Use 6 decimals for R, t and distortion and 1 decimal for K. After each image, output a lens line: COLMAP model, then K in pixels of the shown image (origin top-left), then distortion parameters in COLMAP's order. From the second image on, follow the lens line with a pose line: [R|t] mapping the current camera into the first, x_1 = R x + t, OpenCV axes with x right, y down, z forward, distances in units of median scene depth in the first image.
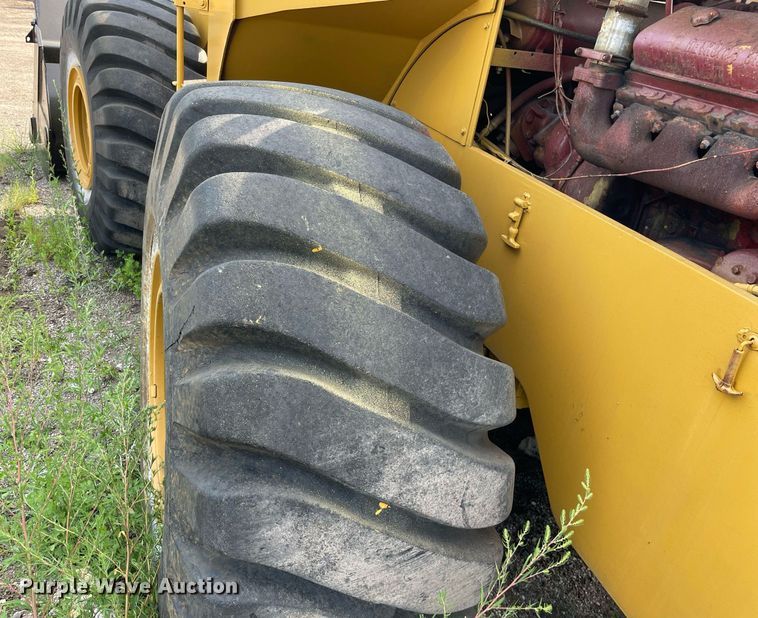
lens RADIAL K [[583.7, 0, 354.3], [0, 583.7, 287.5], [0, 0, 1]] dist [0.032548, -0.002922]
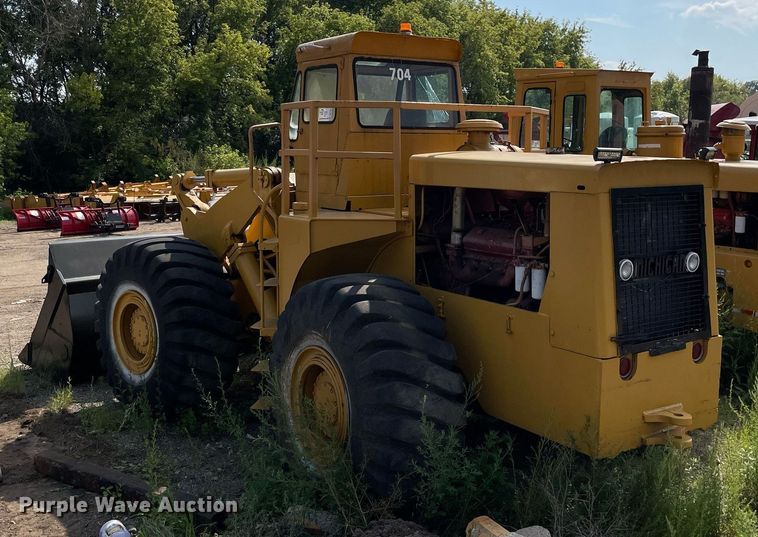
lens RADIAL K [[769.8, 0, 379.0], [0, 769.8, 268.5], [0, 0, 1]] dist [0.056531, 0.008836]
pose [[0.956601, -0.179983, 0.229172, -0.854388], [0.240348, 0.932005, -0.271293, 0.674618], [-0.164762, 0.314600, 0.934816, -2.548755]]
